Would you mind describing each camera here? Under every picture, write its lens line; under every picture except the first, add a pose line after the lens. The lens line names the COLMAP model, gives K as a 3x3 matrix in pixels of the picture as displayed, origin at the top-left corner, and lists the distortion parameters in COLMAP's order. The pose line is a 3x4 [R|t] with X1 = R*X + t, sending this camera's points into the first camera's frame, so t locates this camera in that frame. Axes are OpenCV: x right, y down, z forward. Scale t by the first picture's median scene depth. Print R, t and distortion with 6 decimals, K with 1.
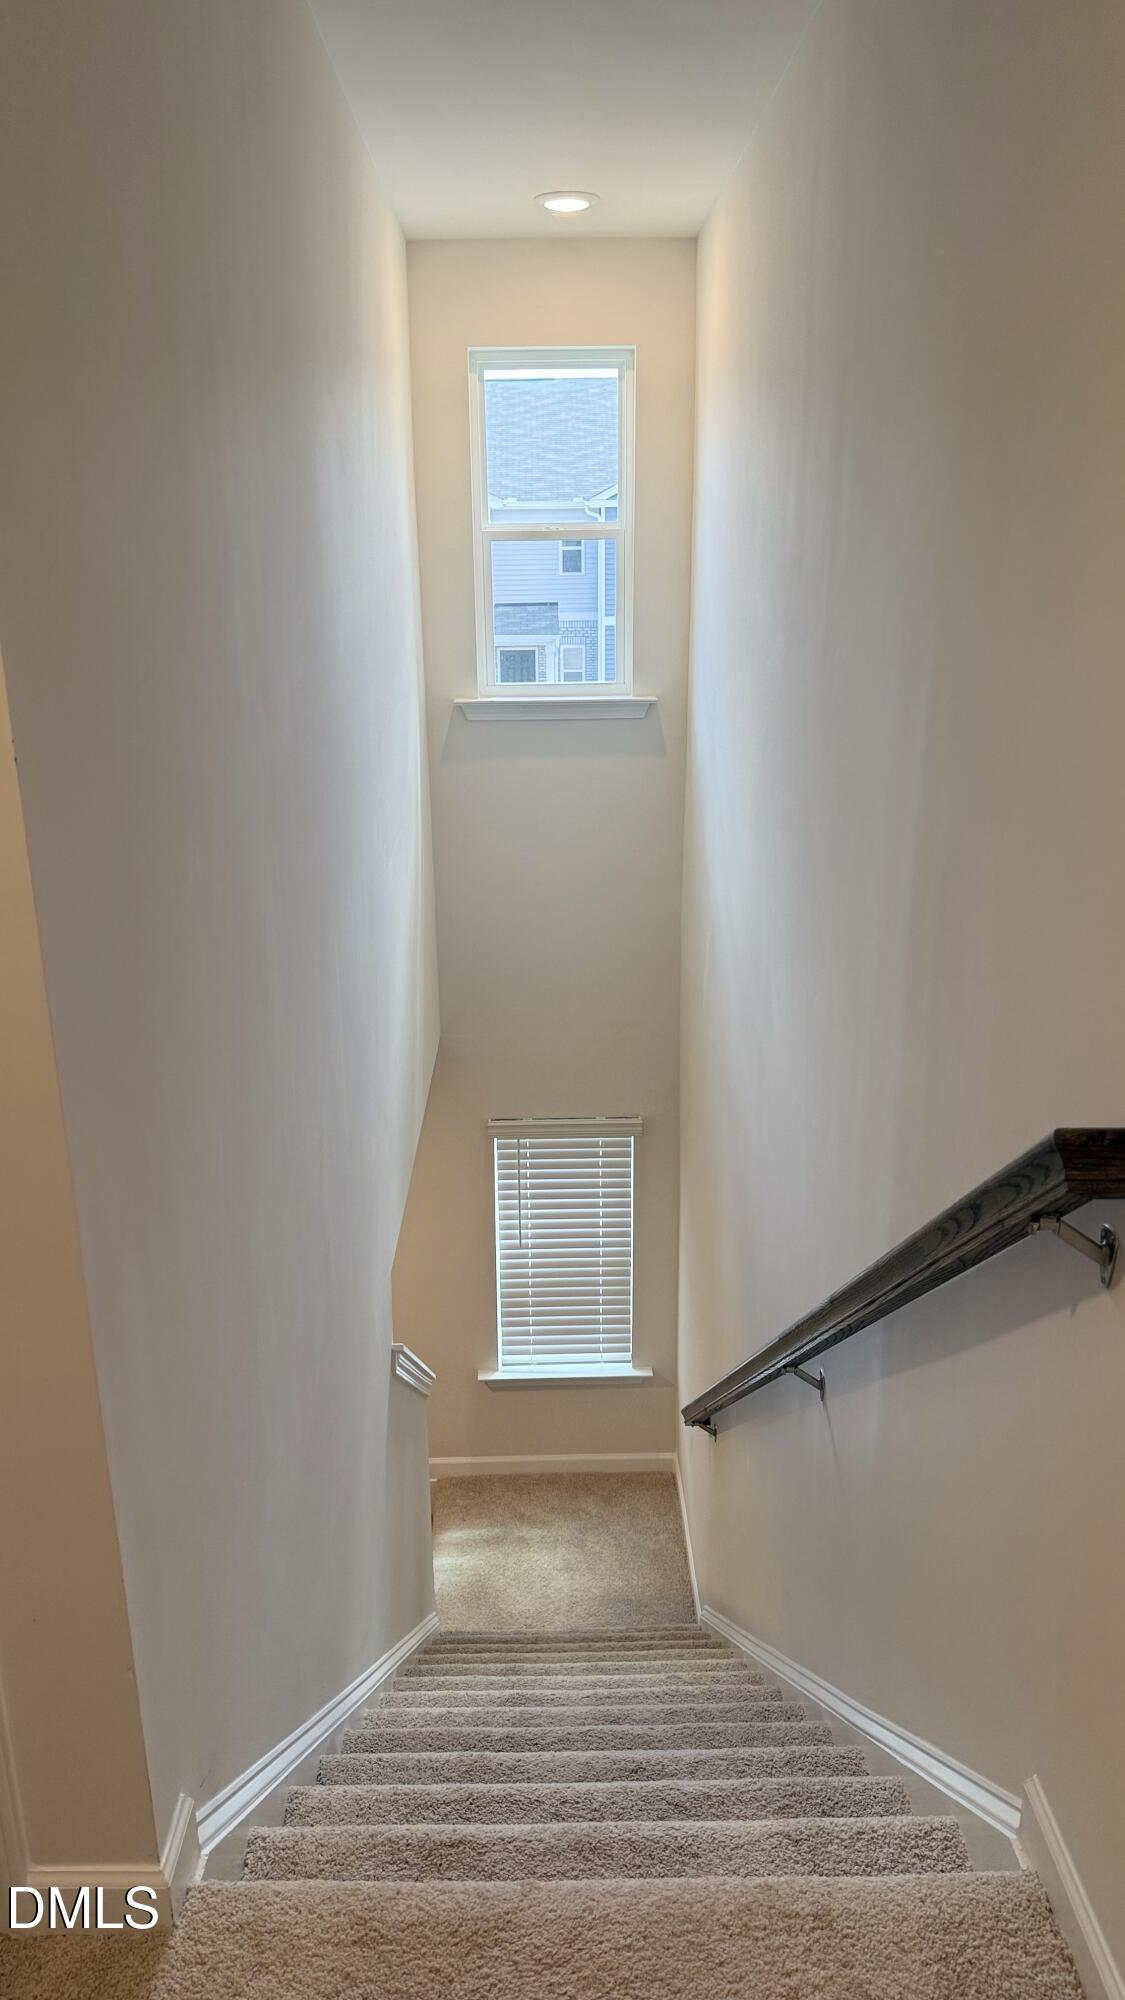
lens RADIAL K [[1422.3, 0, 562.5], [0, 1422.3, 1000.0], [0, 0, 1]] dist [0.058841, -0.005415]
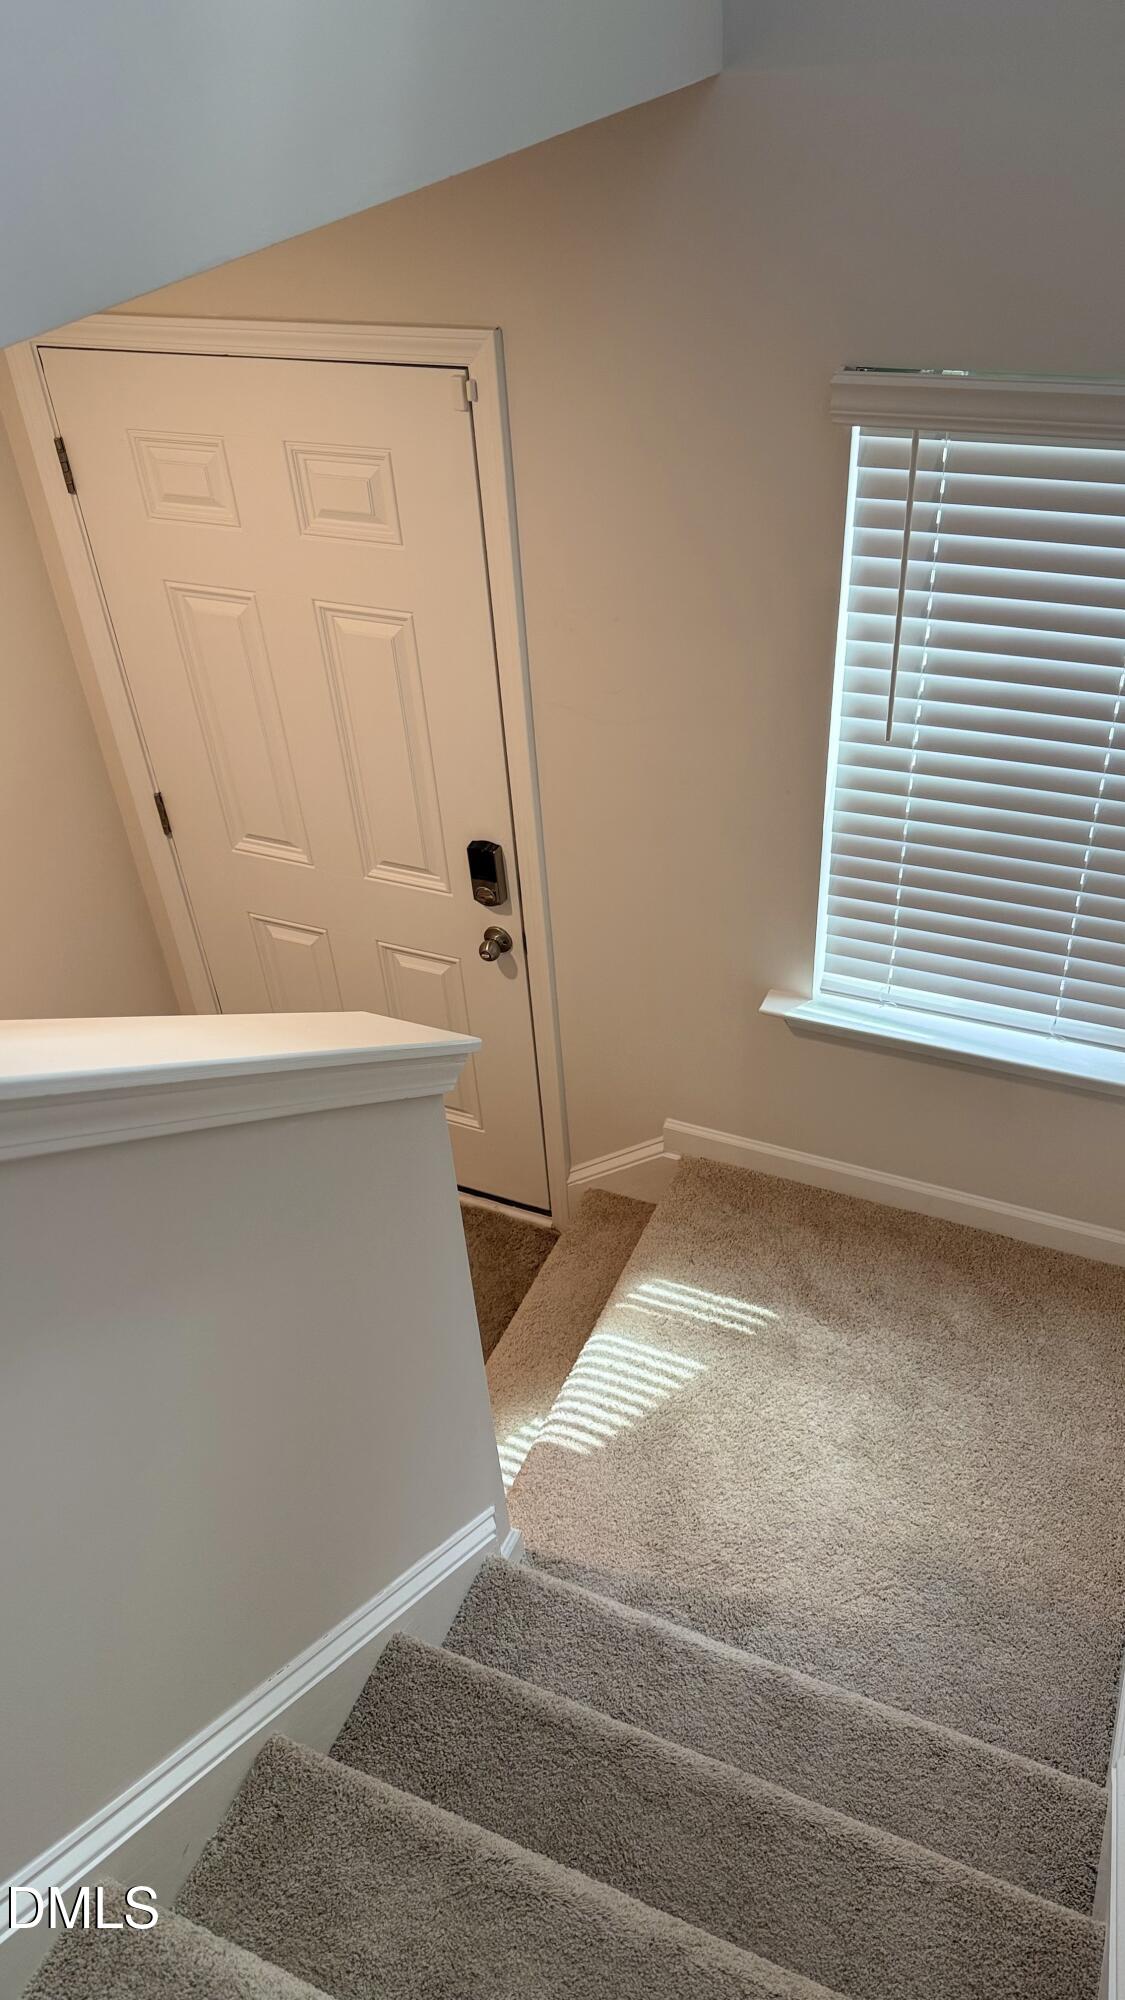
lens RADIAL K [[1422.3, 0, 562.5], [0, 1422.3, 1000.0], [0, 0, 1]] dist [0.058841, -0.005415]
pose [[0.902524, 0.232624, -0.362404, 0.049157], [-0.075017, 0.913608, 0.399615, 0.087351], [0.424056, -0.333475, 0.842004, 0.602982]]
